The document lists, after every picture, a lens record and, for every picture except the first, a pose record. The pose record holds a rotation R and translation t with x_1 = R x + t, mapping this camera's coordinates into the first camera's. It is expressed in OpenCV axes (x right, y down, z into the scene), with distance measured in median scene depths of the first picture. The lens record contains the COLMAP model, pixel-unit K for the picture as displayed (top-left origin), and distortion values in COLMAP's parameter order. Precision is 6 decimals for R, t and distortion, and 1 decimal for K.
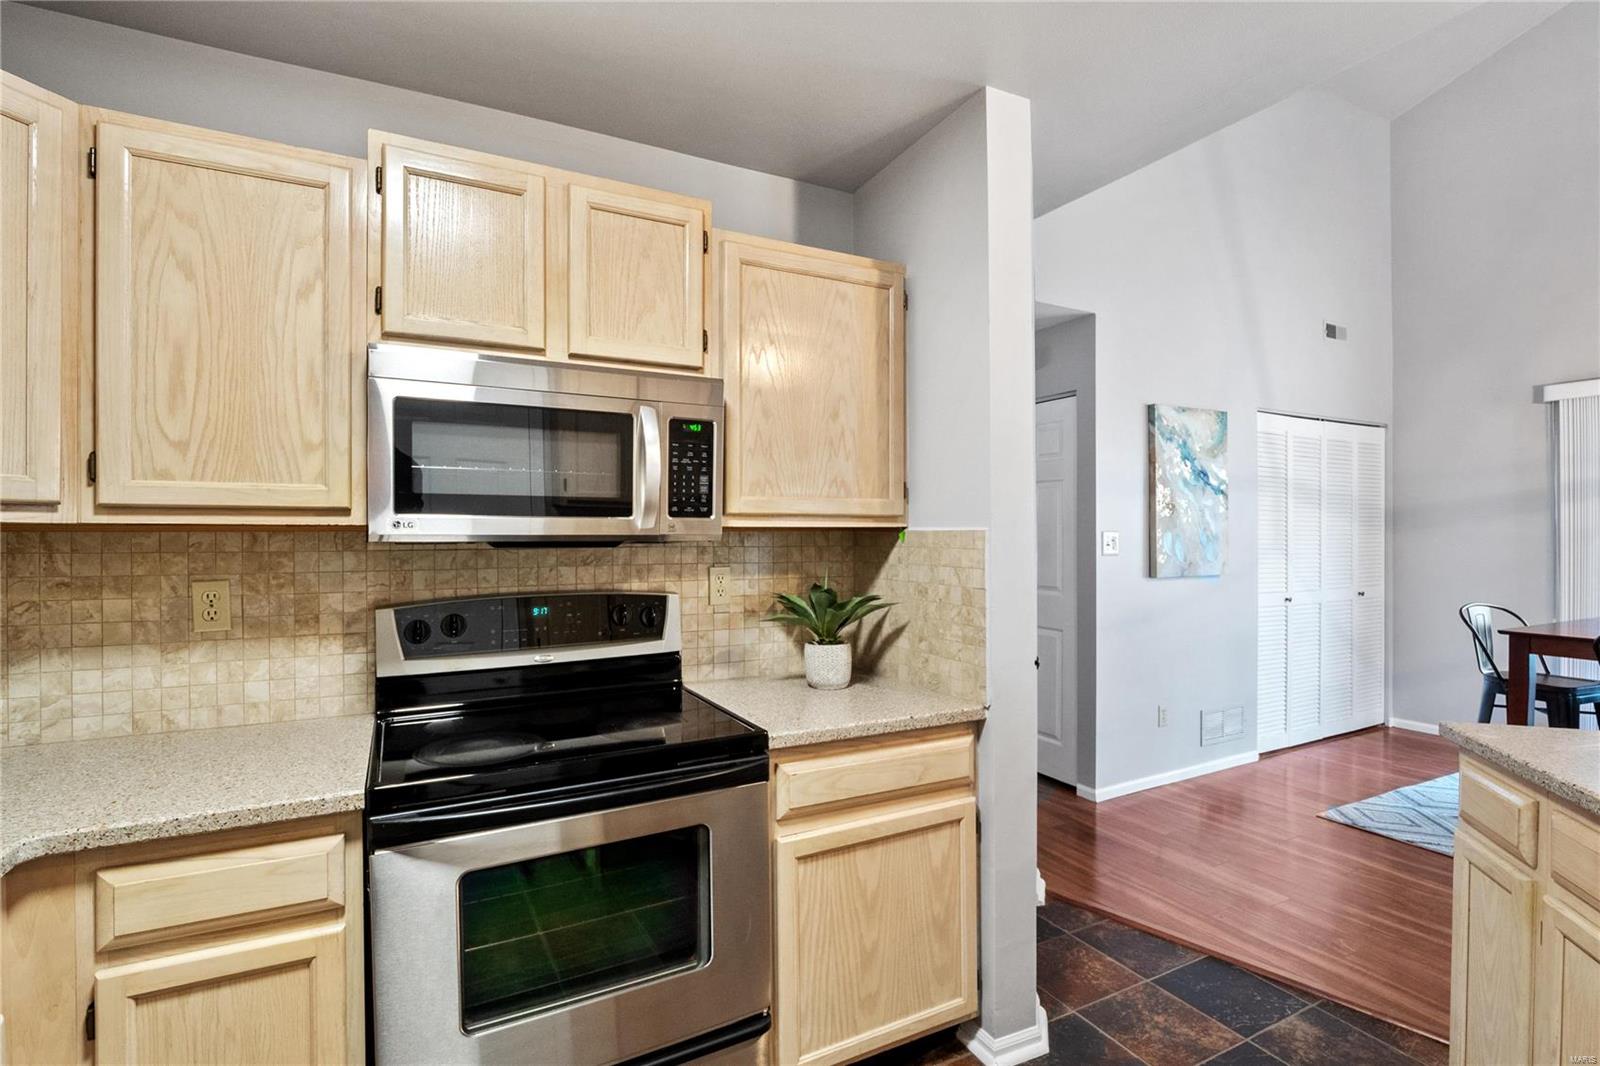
lens RADIAL K [[751.0, 0, 802.2], [0, 751.0, 530.5], [0, 0, 1]] dist [-0.006421, -0.001319]
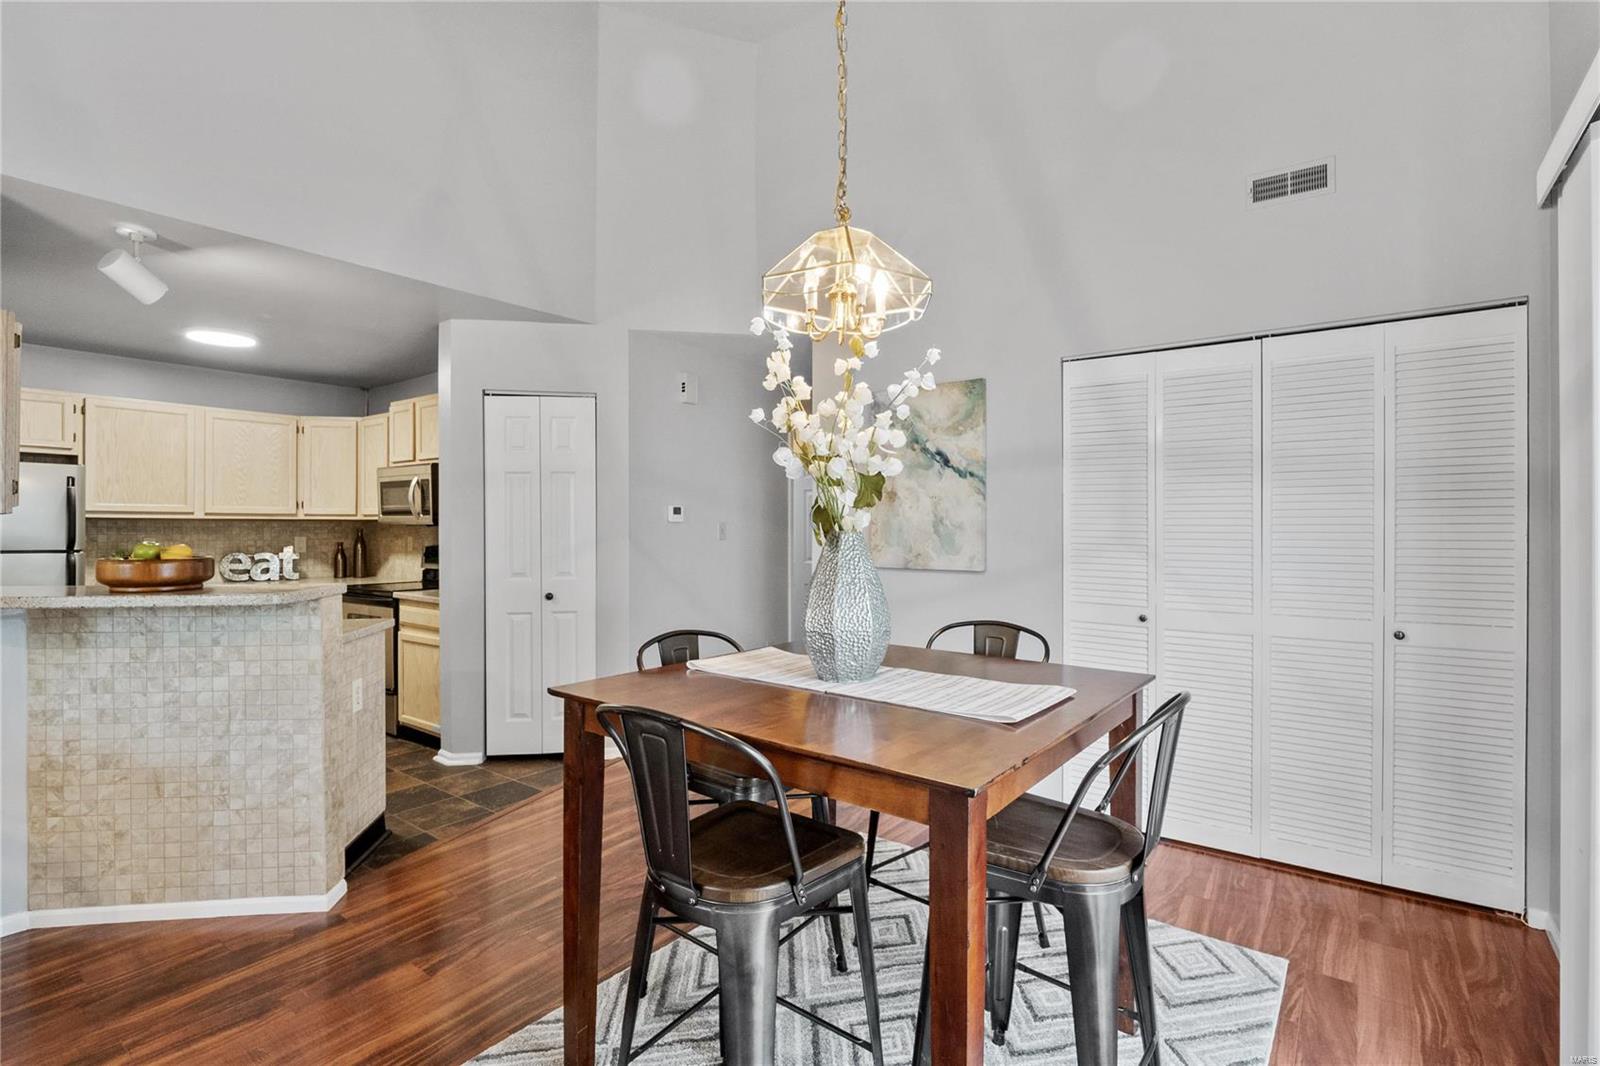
lens RADIAL K [[751.0, 0, 794.7], [0, 751.0, 527.2], [0, 0, 1]] dist [-0.006421, -0.001319]
pose [[0.441927, 0.000804, -0.897050, 2.435897], [-0.006583, 0.999976, -0.002347, 0.014549], [0.897027, 0.006942, 0.441922, 0.999953]]
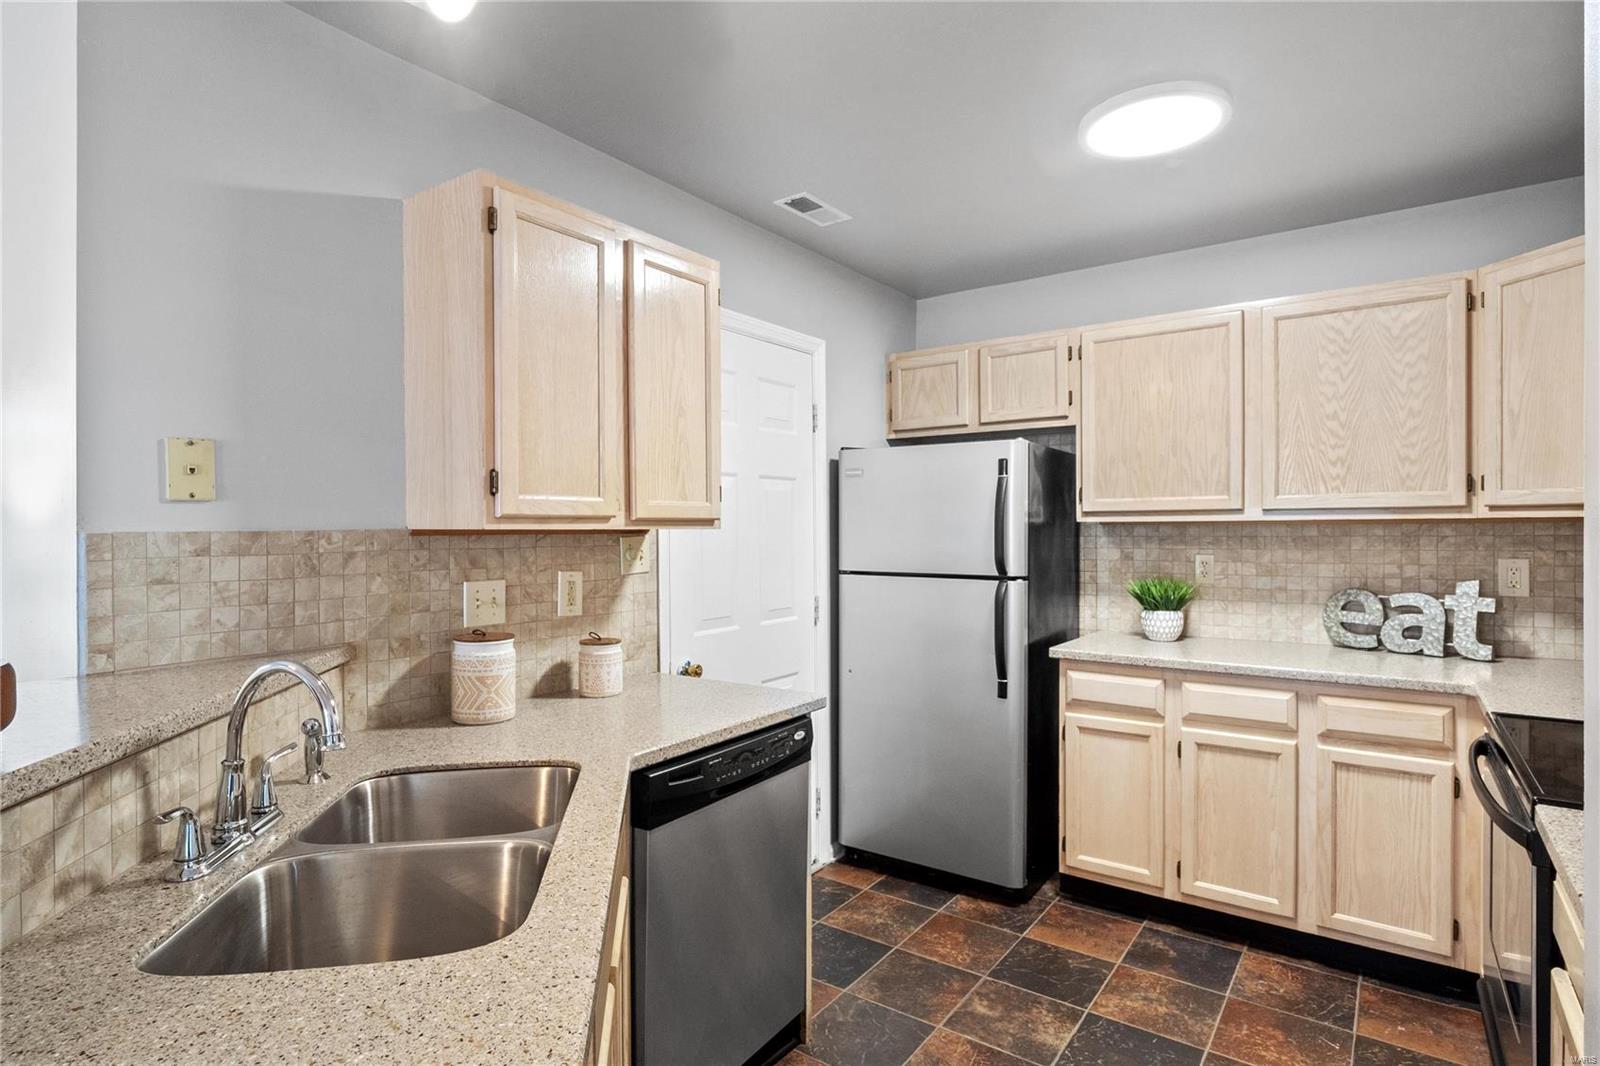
lens RADIAL K [[810.2, 0, 807.1], [0, 810.2, 533.9], [0, 0, 1]] dist [-0.003505, -0.005566]
pose [[-0.892087, 0.013294, -0.451668, 0.936998], [0.006966, 0.999853, 0.015670, -0.007274], [0.451810, 0.010833, -0.892049, 1.179428]]
